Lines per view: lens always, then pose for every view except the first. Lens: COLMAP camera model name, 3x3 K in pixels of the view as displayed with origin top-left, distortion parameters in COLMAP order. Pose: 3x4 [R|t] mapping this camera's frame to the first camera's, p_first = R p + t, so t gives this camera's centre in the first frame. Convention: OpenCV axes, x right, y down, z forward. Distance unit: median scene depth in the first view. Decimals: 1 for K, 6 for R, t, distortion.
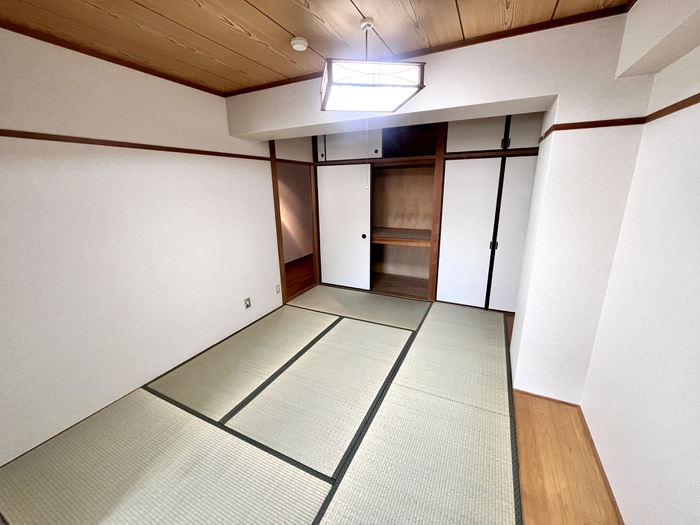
lens RADIAL K [[282.1, 0, 351.8], [0, 282.1, 262.0], [0, 0, 1]] dist [-0.001775, -0.000244]
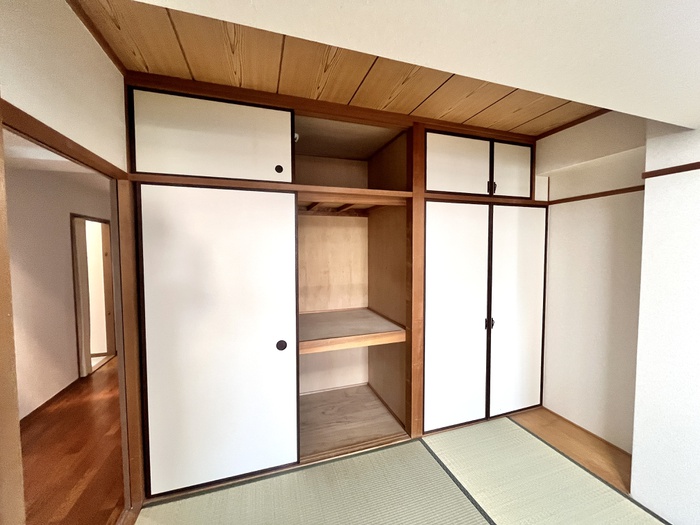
lens RADIAL K [[282.1, 0, 348.1], [0, 282.1, 264.3], [0, 0, 1]] dist [-0.001775, -0.000244]
pose [[0.714431, -0.025672, 0.699235, -0.238056], [0.176439, 0.973643, -0.144527, -0.163870], [-0.677095, 0.226627, 0.700131, 0.710545]]
